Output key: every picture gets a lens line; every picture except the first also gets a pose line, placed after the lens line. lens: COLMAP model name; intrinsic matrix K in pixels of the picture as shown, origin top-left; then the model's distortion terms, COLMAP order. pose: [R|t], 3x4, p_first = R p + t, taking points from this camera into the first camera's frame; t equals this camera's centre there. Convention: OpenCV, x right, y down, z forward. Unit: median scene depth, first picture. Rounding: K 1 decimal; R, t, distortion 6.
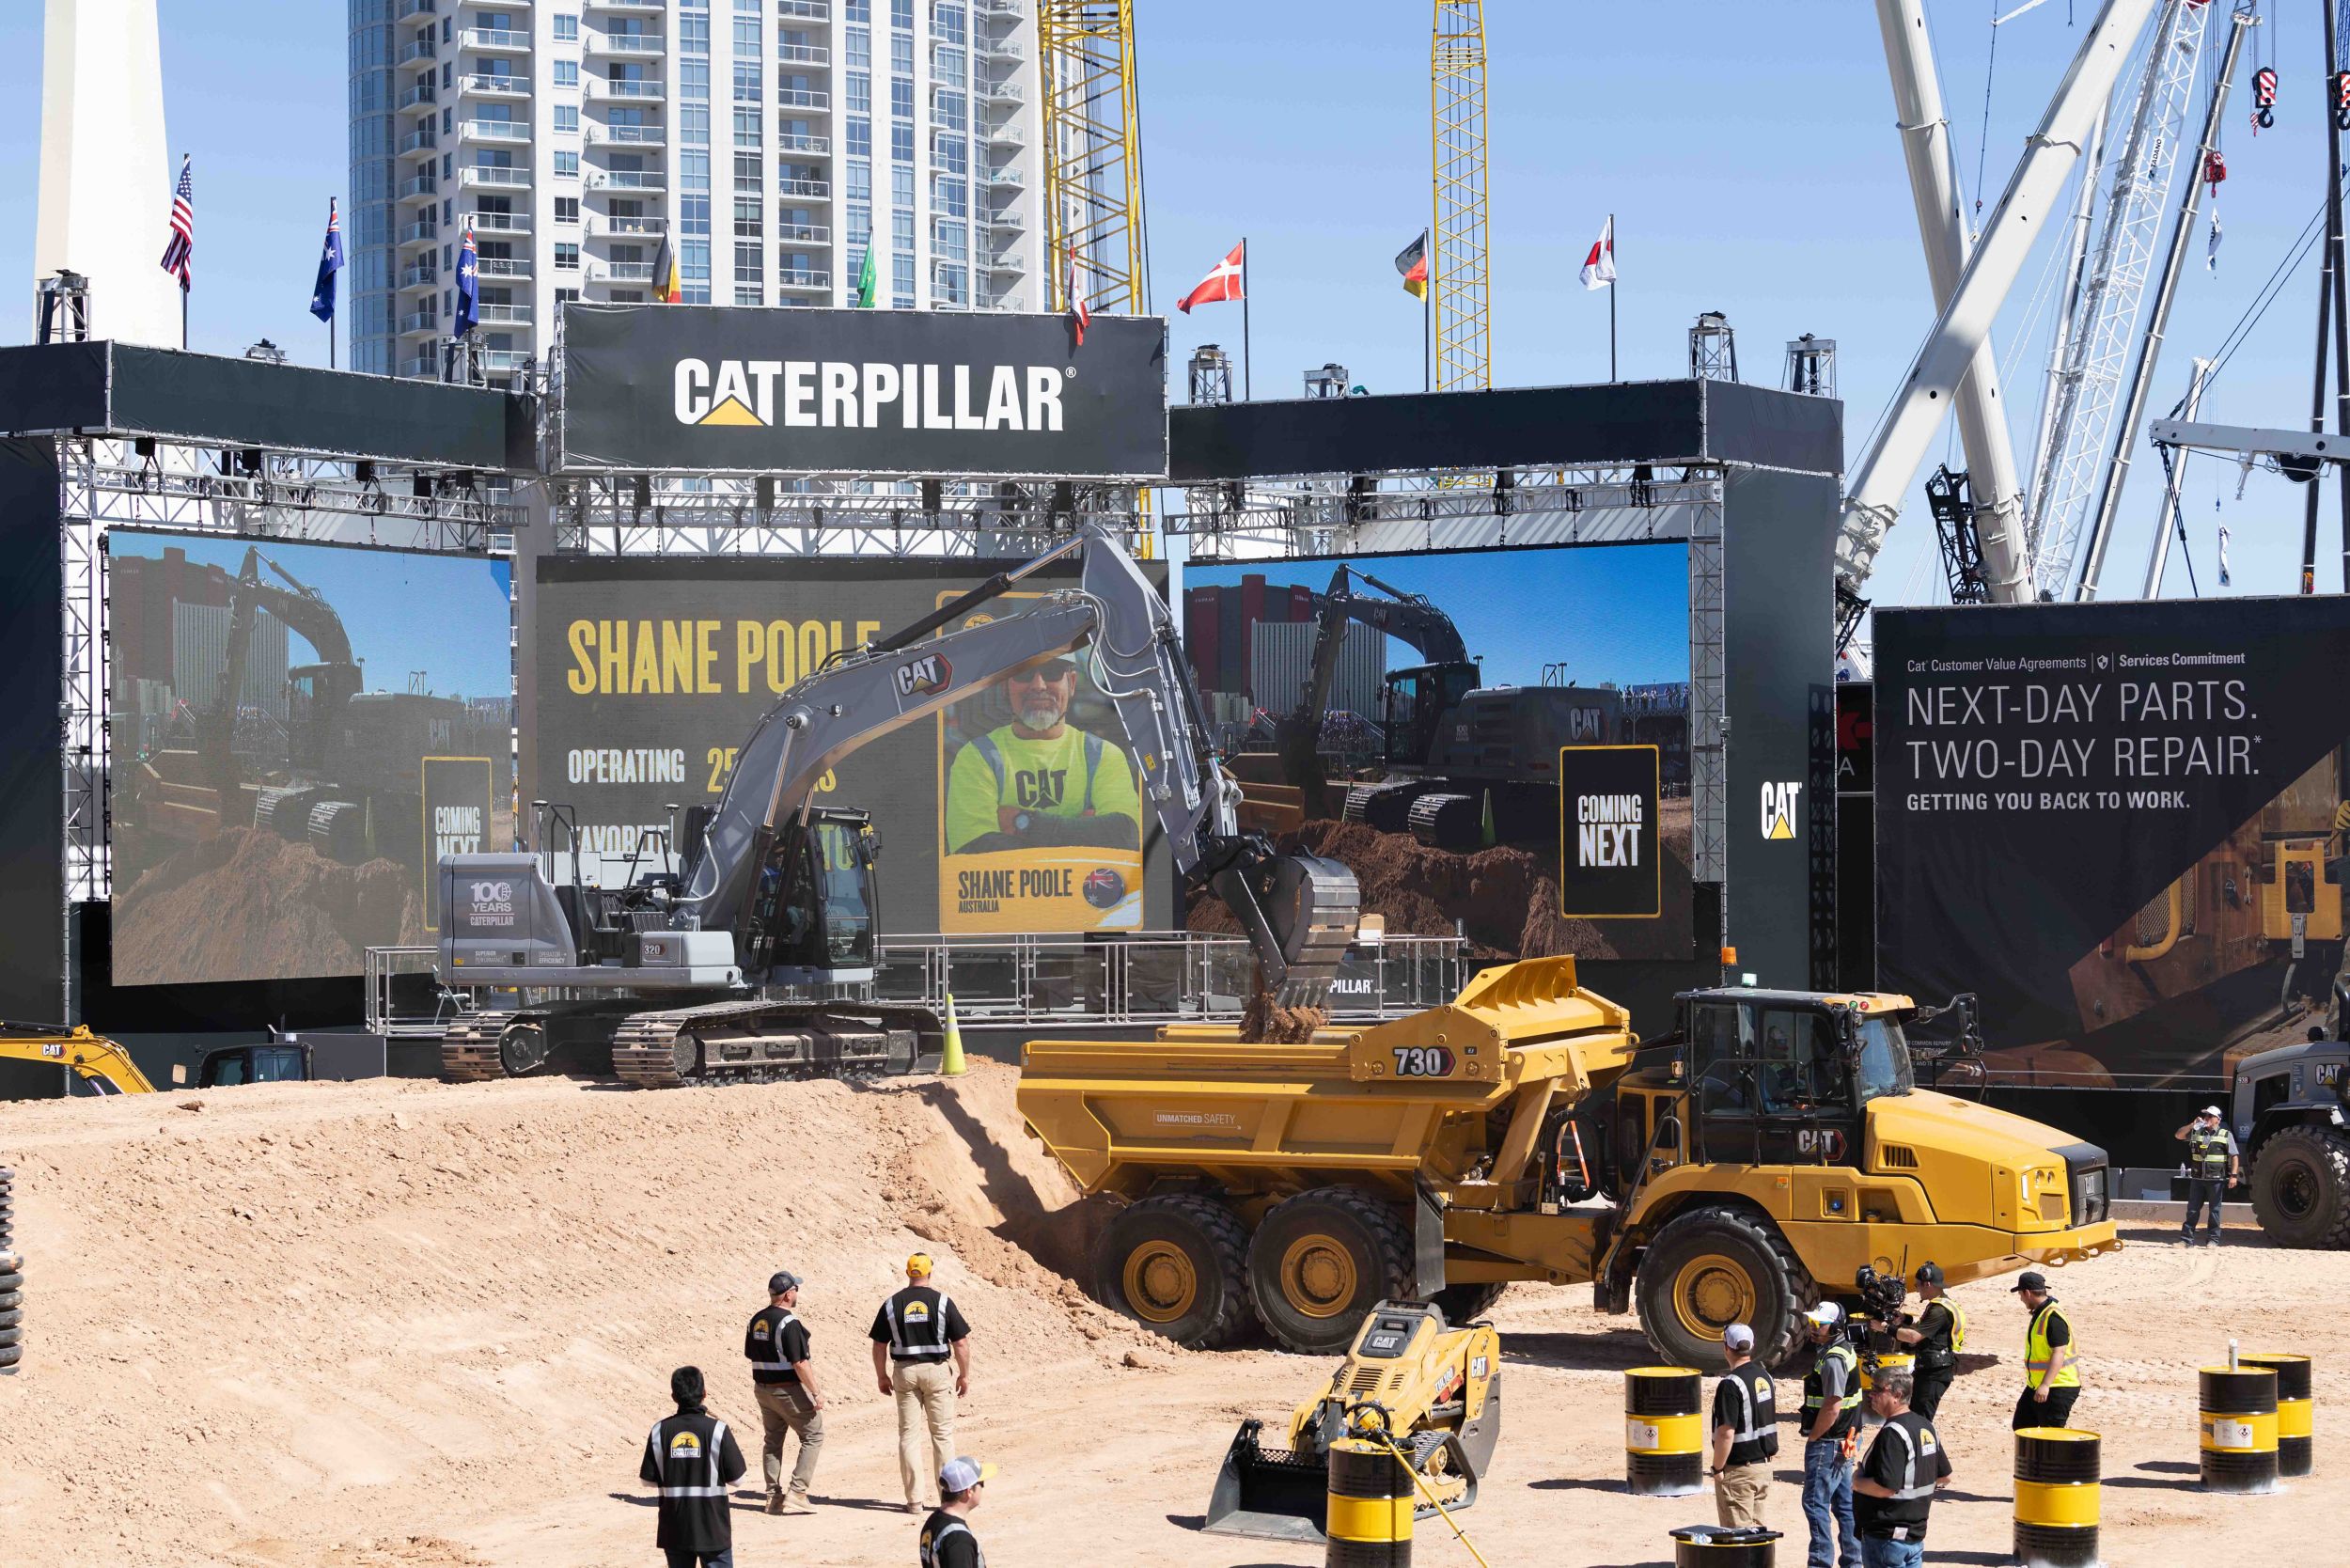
lens RADIAL K [[4601.9, 0, 1168.4], [0, 4601.9, 815.0], [0, 0, 1]] dist [0.008762, 0.447317]
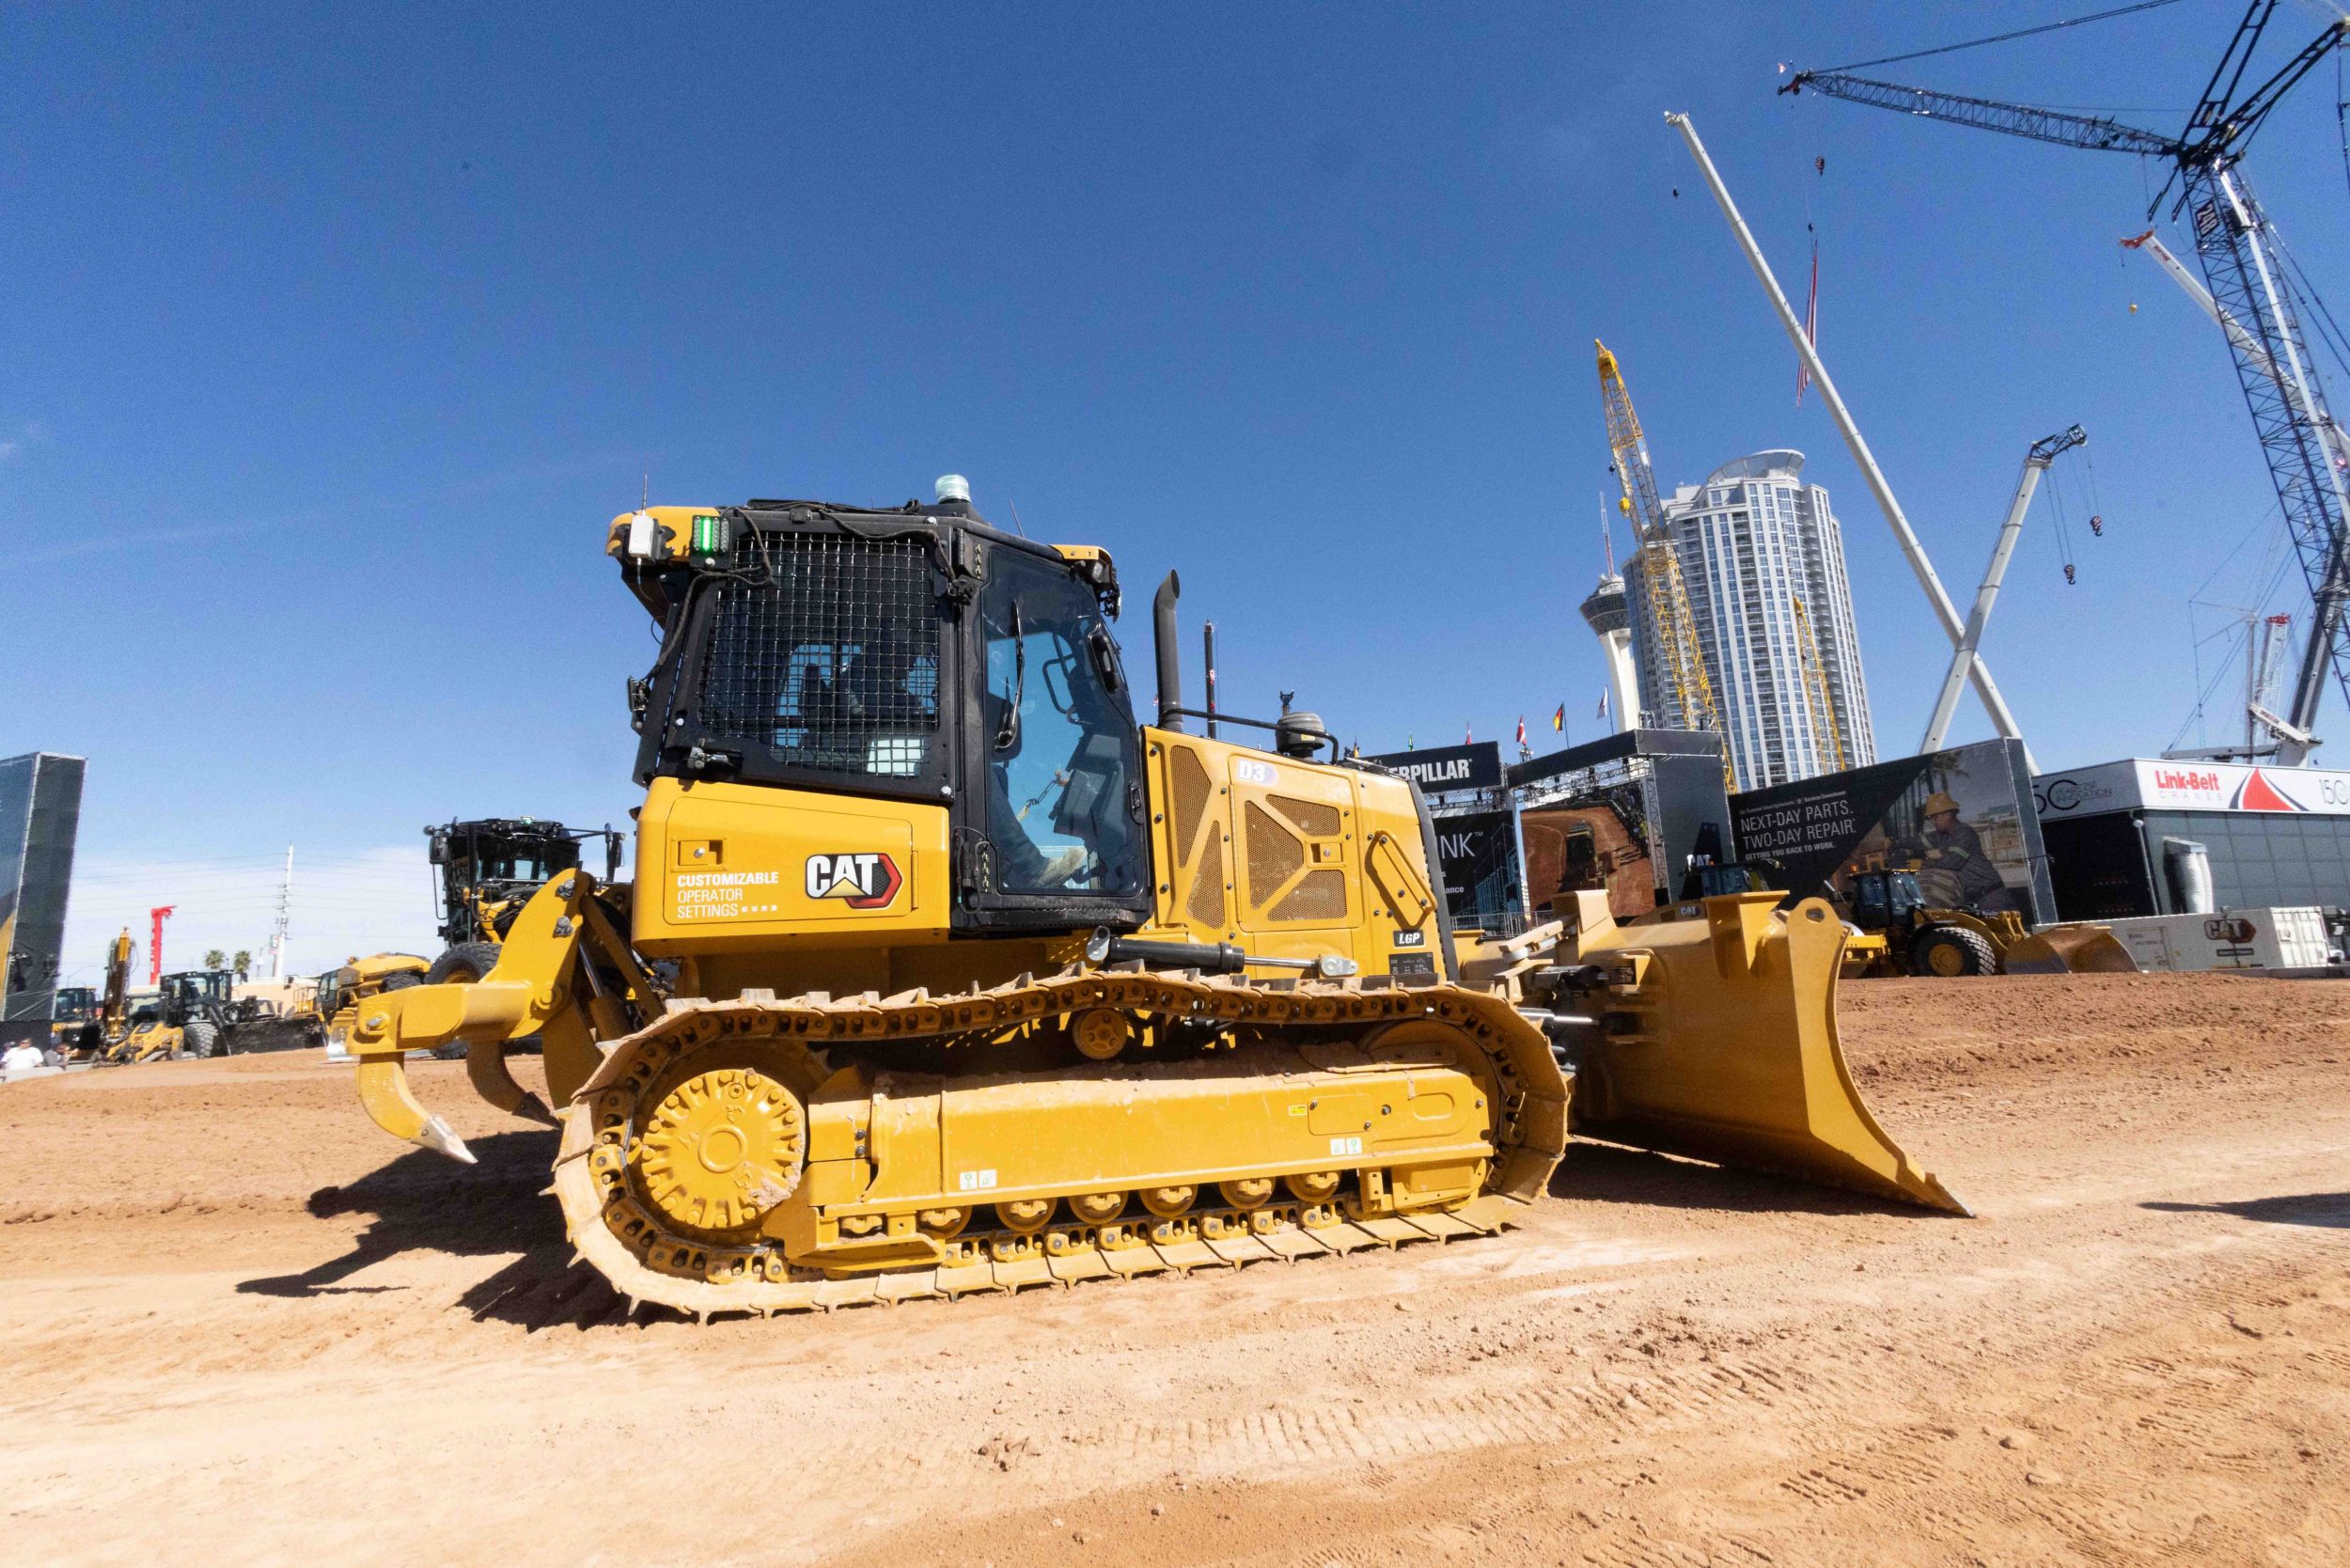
lens RADIAL K [[1078.6, 0, 1191.7], [0, 1078.6, 784.2], [0, 0, 1]] dist [0.000136, 0.000329]
pose [[0.784353, -0.141770, -0.603897, 0.312692], [0.041641, 0.983371, -0.176771, 0.060305], [0.618916, 0.113504, 0.777213, 0.228798]]
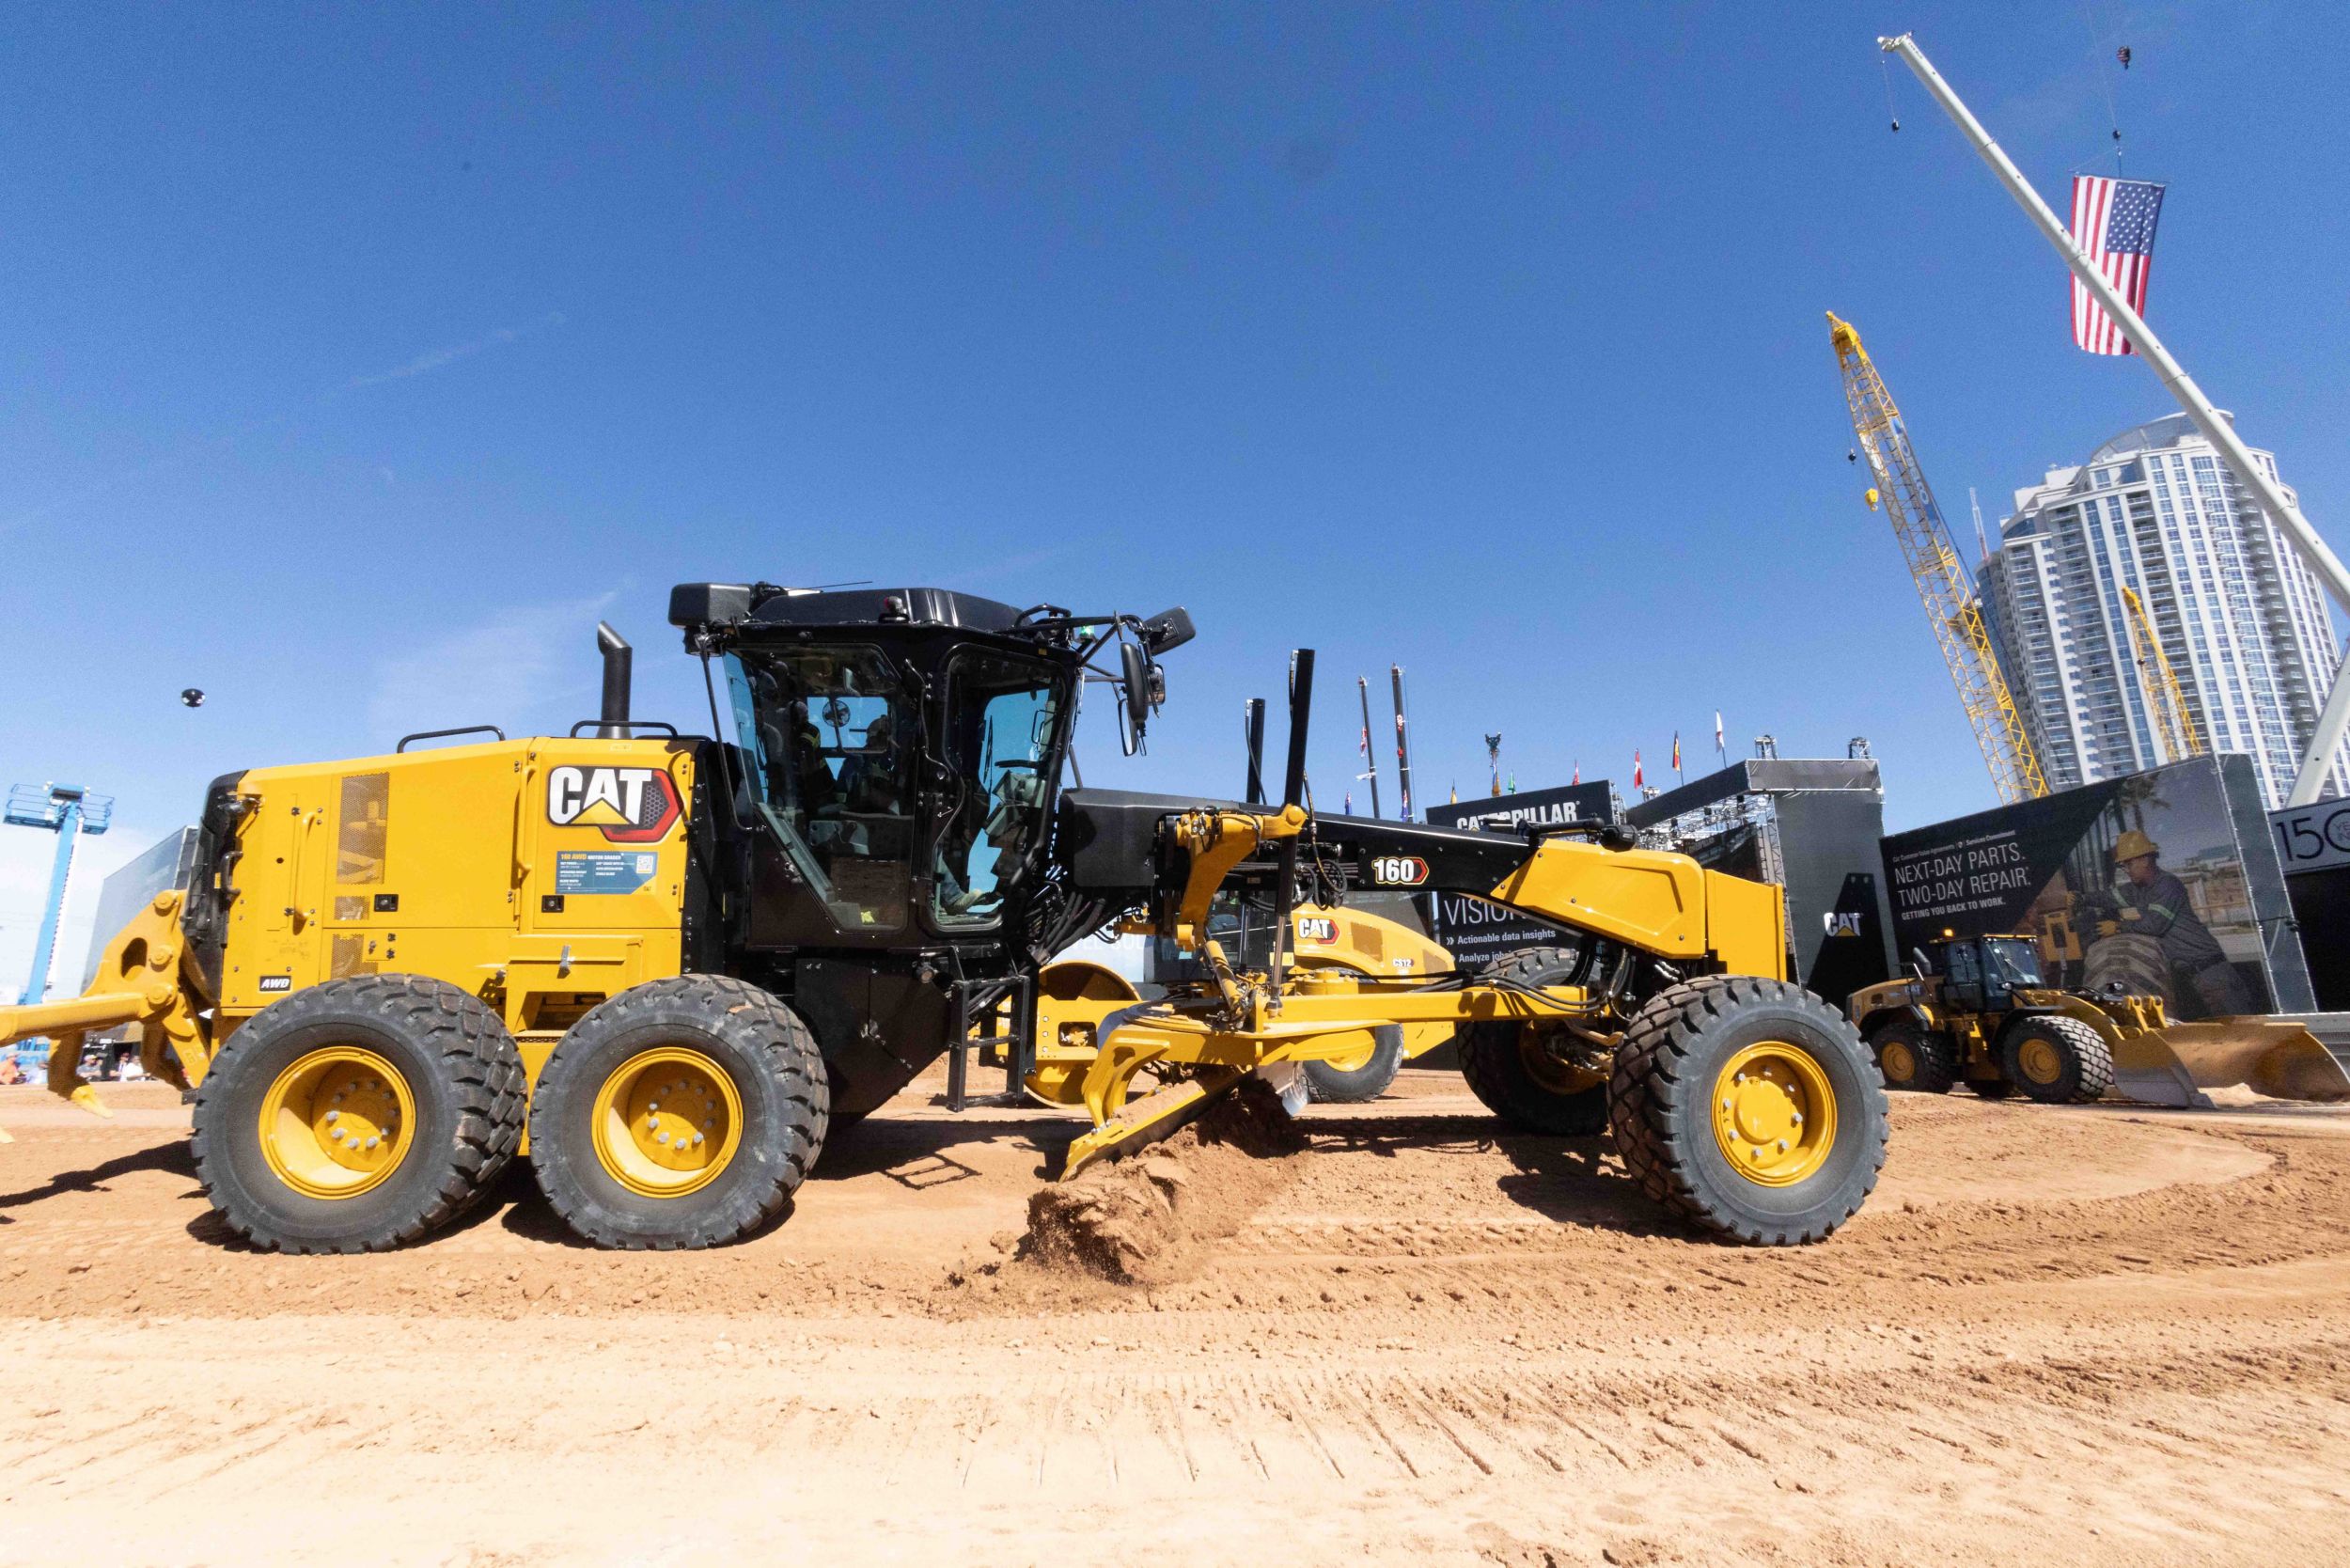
lens RADIAL K [[1074.7, 0, 1175.0], [0, 1074.7, 784.0], [0, 0, 1]] dist [0.001895, 0.001613]
pose [[0.570652, -0.192612, -0.798284, 0.408660], [0.003080, 0.972599, -0.232470, 0.059489], [0.821186, 0.130201, 0.555609, 0.379790]]
